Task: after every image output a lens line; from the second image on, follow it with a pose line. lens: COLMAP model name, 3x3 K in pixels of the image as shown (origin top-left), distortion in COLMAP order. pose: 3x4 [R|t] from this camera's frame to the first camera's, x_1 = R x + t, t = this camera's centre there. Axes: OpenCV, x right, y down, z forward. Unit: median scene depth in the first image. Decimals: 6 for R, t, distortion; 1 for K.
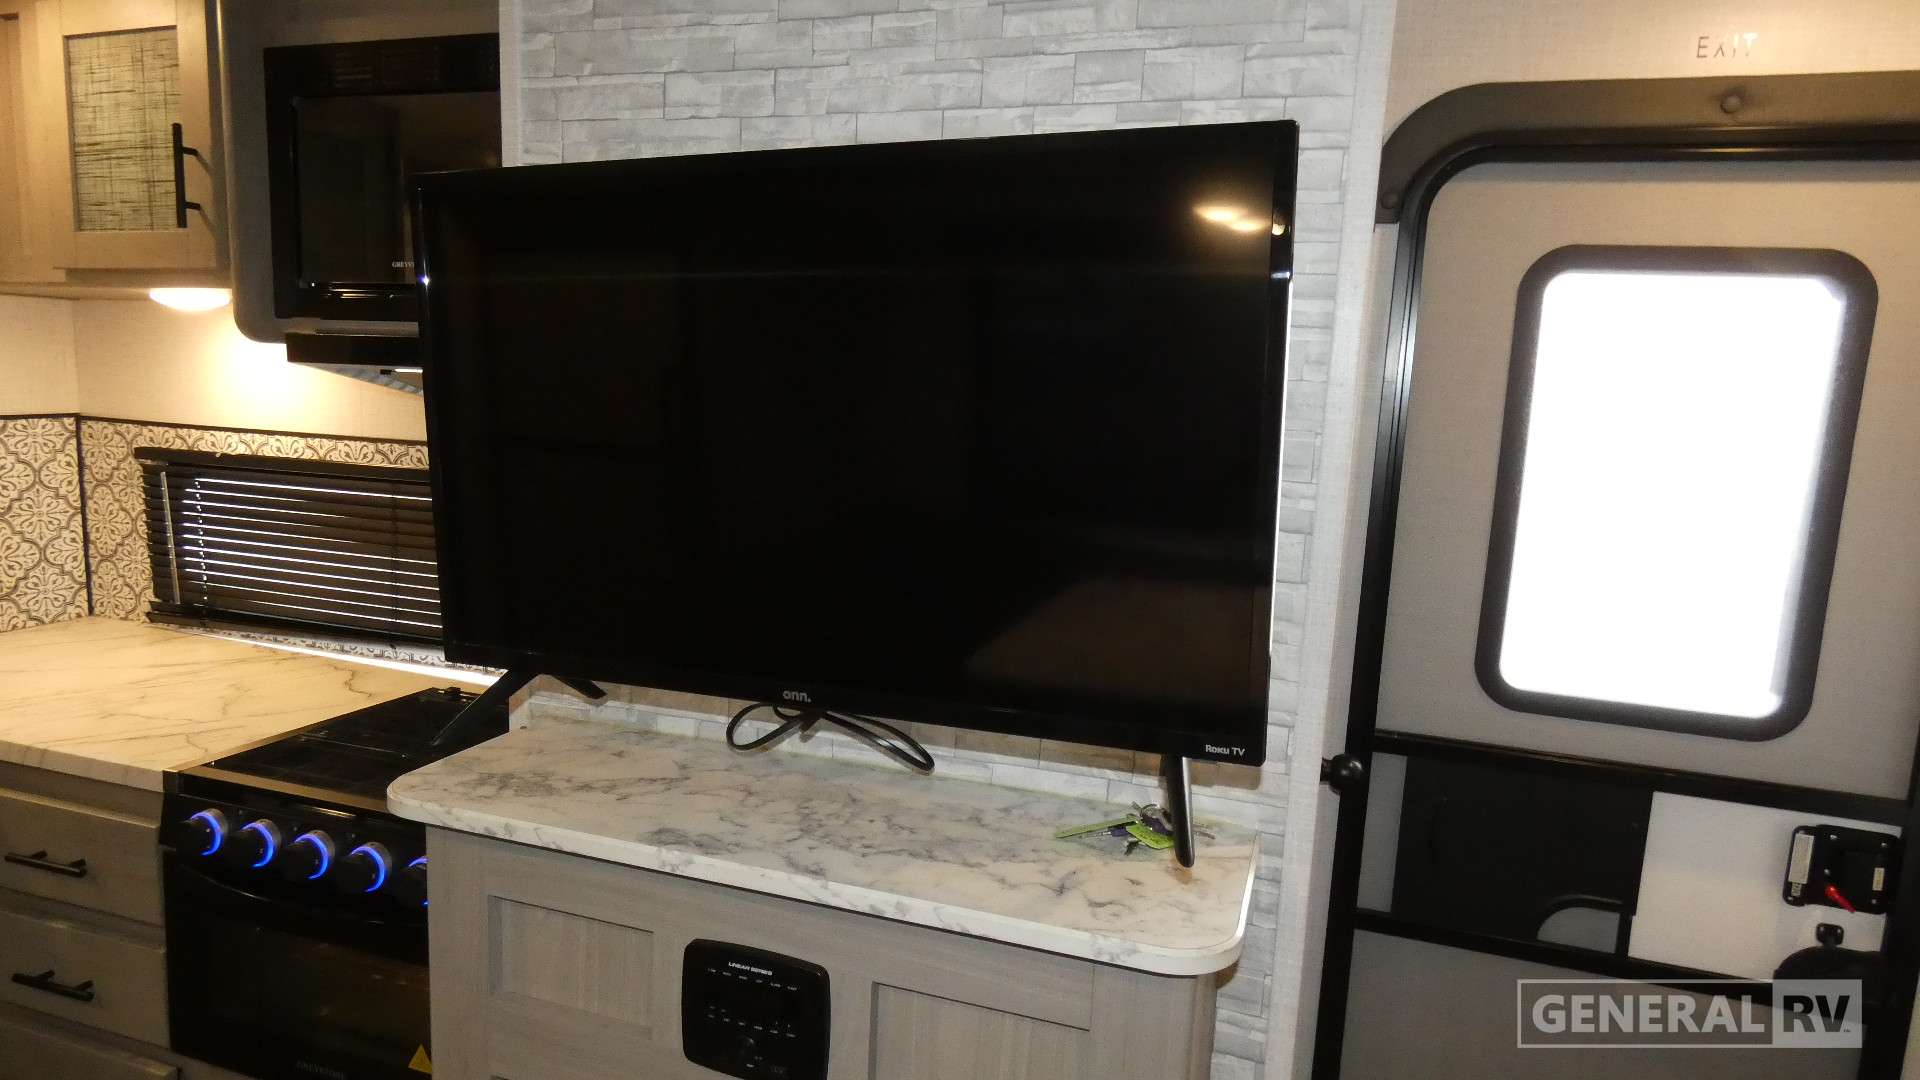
lens RADIAL K [[1161.1, 0, 952.3], [0, 1161.1, 542.6], [0, 0, 1]] dist [-0.005454, 0.002262]
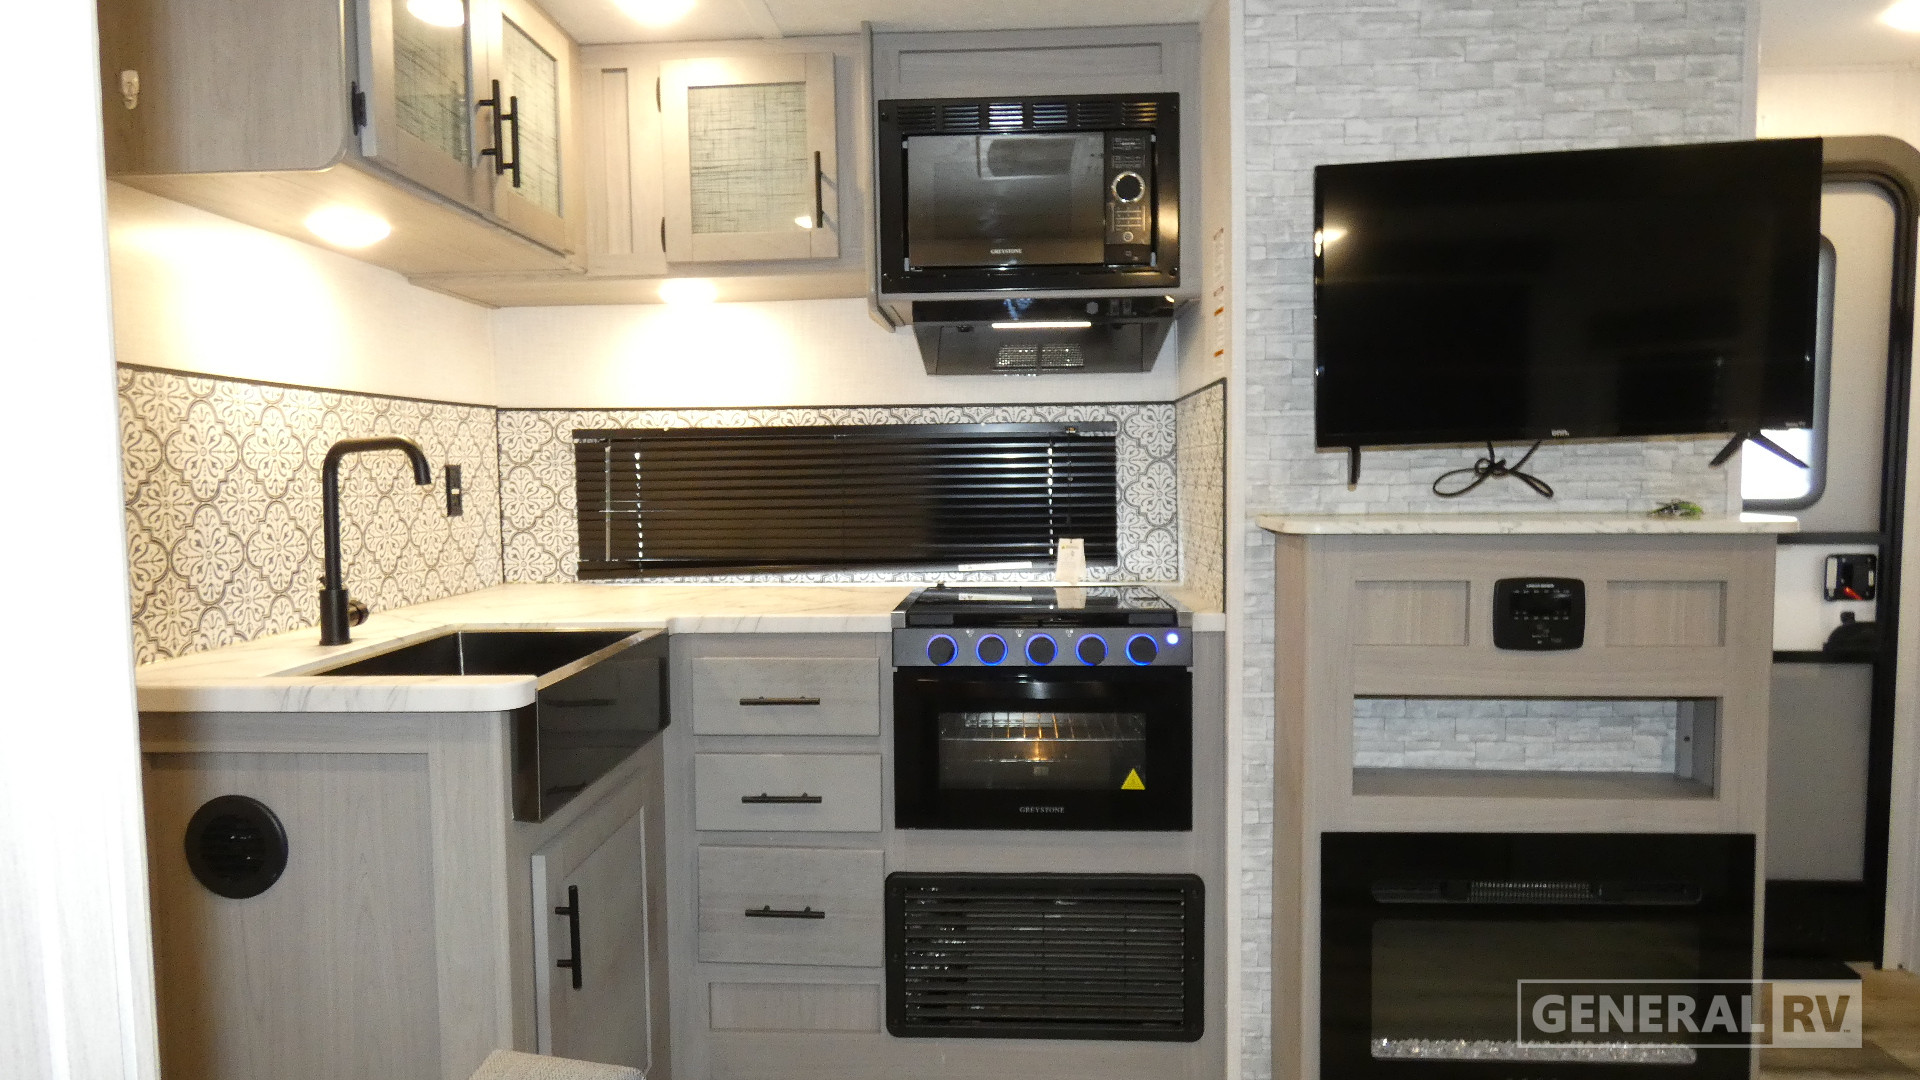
lens RADIAL K [[1161.1, 0, 965.8], [0, 1161.1, 539.0], [0, 0, 1]] dist [-0.005454, 0.002262]
pose [[0.962309, -0.071375, 0.262424, -1.095446], [0.088886, 0.994497, -0.055458, 0.223352], [-0.257022, 0.076694, 0.963358, -0.397305]]
